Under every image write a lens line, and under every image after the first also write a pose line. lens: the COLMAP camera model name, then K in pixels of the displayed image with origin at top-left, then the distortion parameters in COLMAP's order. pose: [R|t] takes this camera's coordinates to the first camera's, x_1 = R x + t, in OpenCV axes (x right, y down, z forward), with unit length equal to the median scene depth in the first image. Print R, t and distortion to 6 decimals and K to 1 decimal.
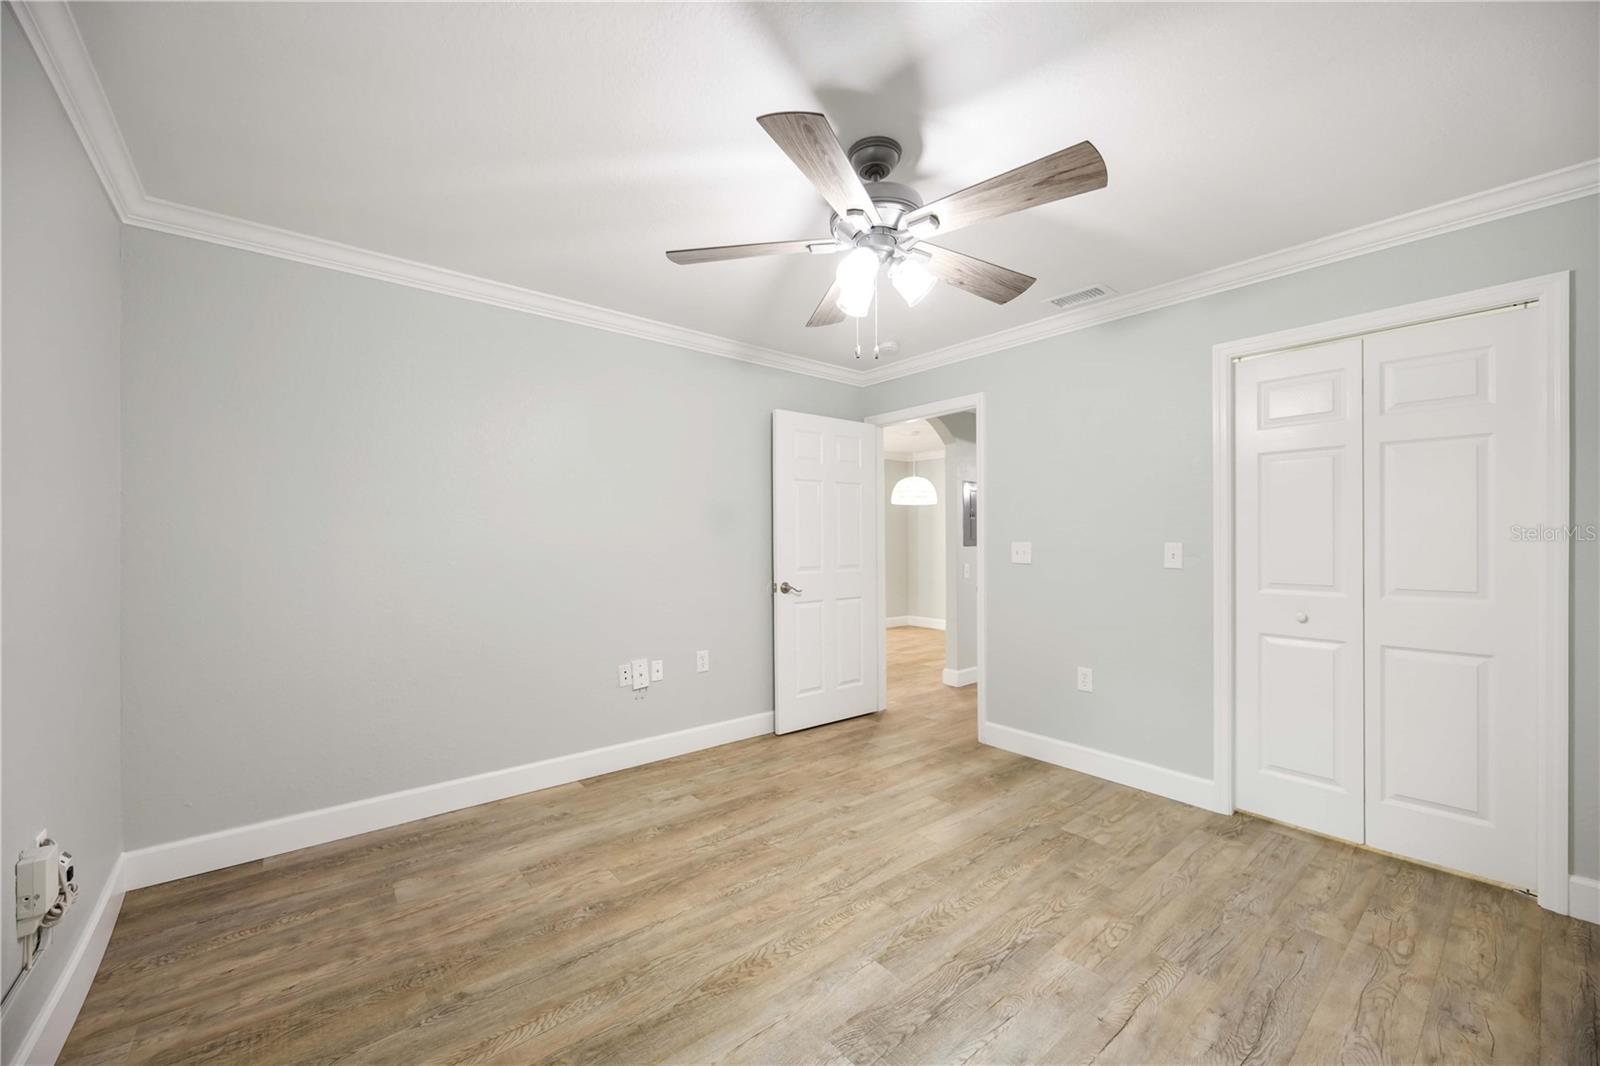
lens RADIAL K [[623.7, 0, 800.3], [0, 623.7, 537.6], [0, 0, 1]] dist [-0.005500, 0.001248]
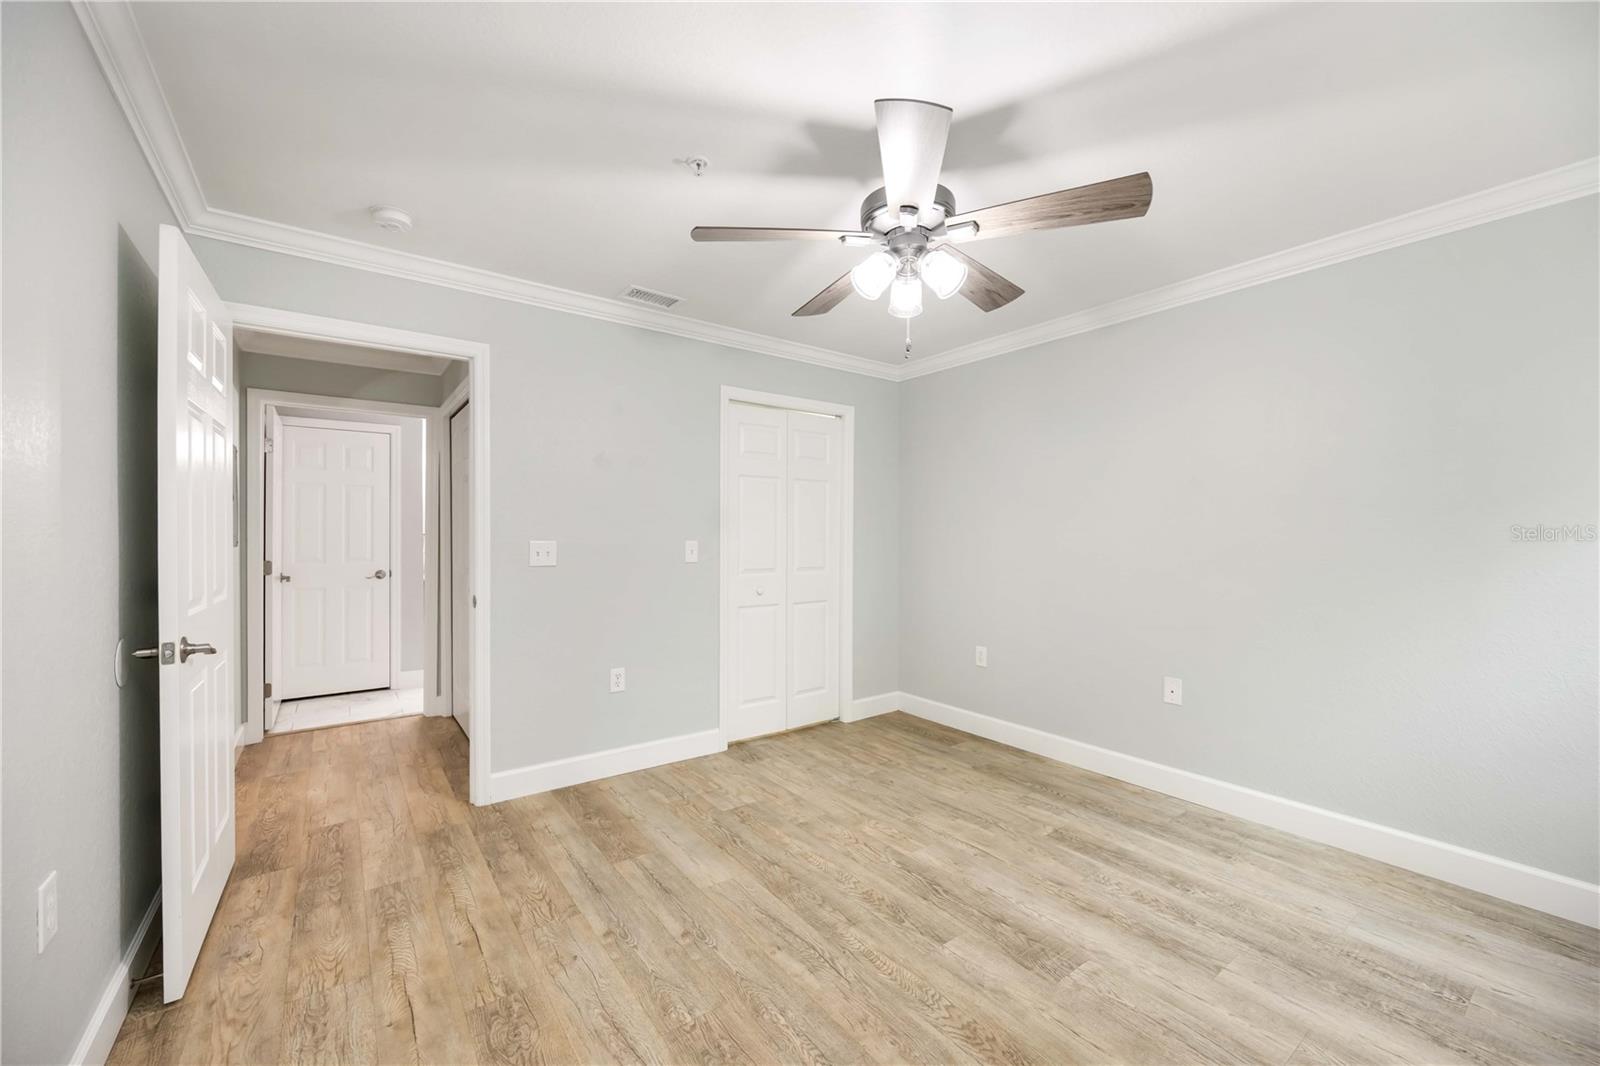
lens RADIAL K [[623.7, 0, 806.7], [0, 623.7, 539.8], [0, 0, 1]] dist [-0.005500, 0.001248]
pose [[0.044634, -0.005343, 0.998989, -0.715807], [-0.007617, 0.999955, 0.005689, -0.003390], [-0.998974, -0.007864, 0.044591, 0.913175]]
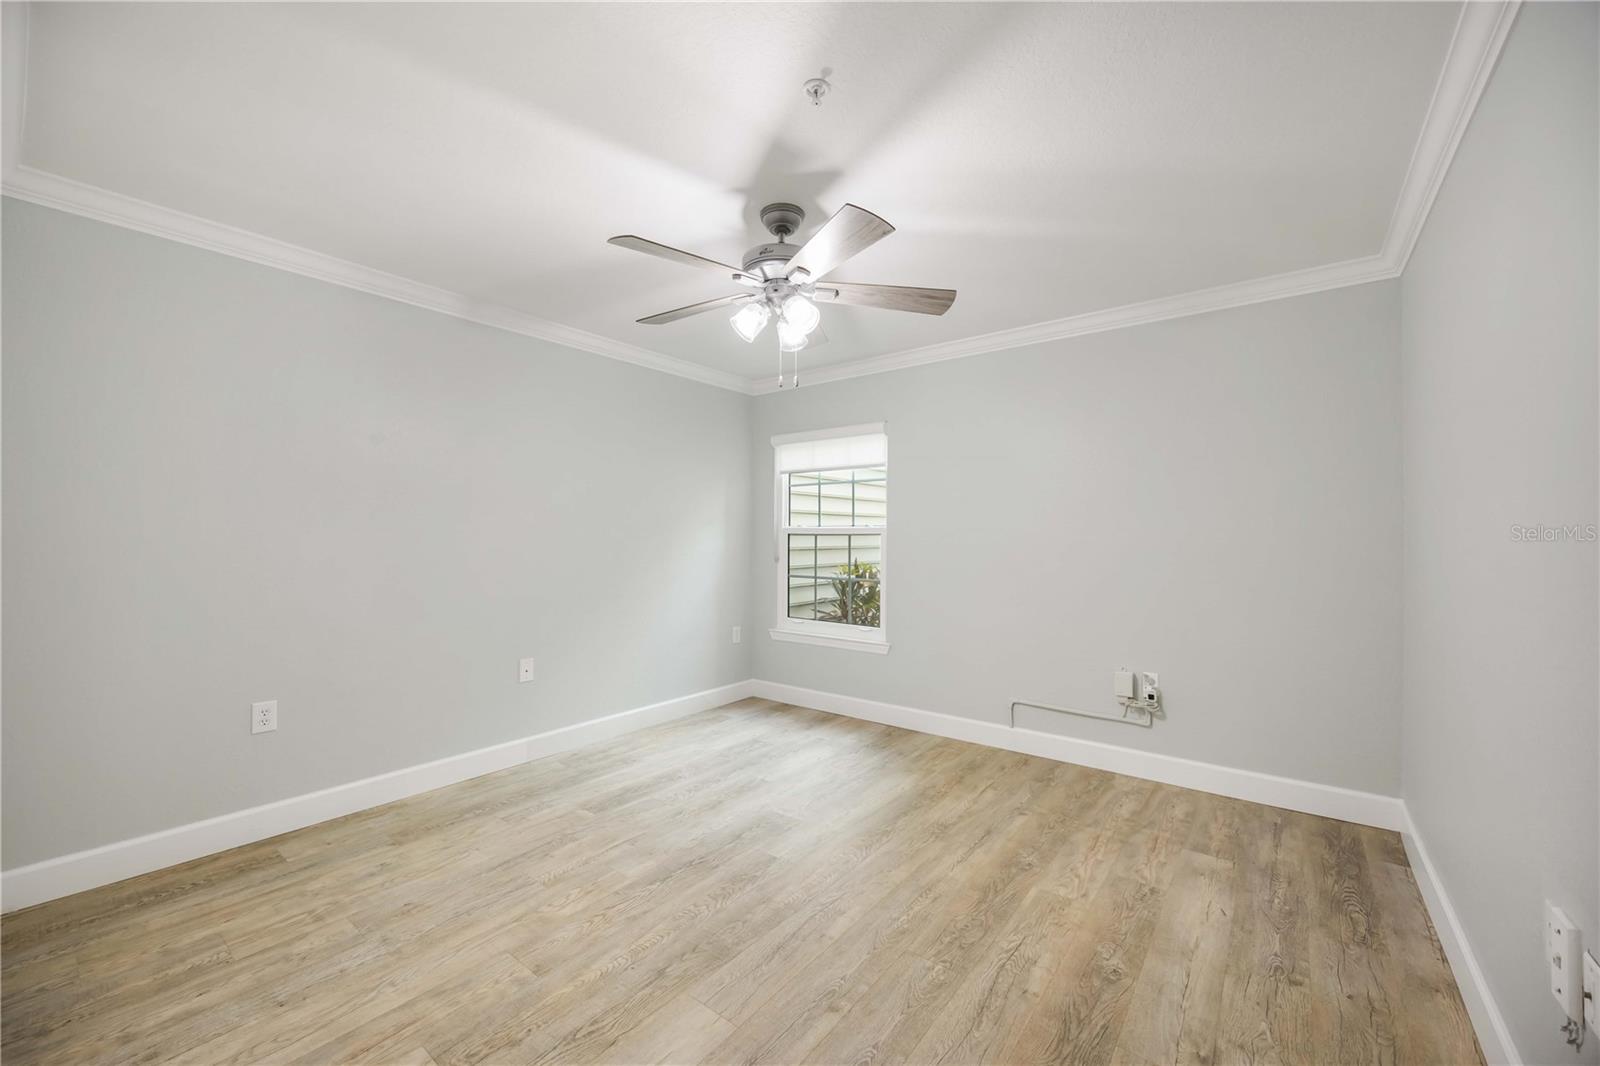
lens RADIAL K [[623.7, 0, 795.7], [0, 623.7, 535.2], [0, 0, 1]] dist [-0.005500, 0.001248]
pose [[-0.978259, -0.001102, -0.207384, 0.275965], [0.000607, 0.999966, -0.008180, 0.006458], [0.207386, -0.008128, -0.978225, 1.770370]]
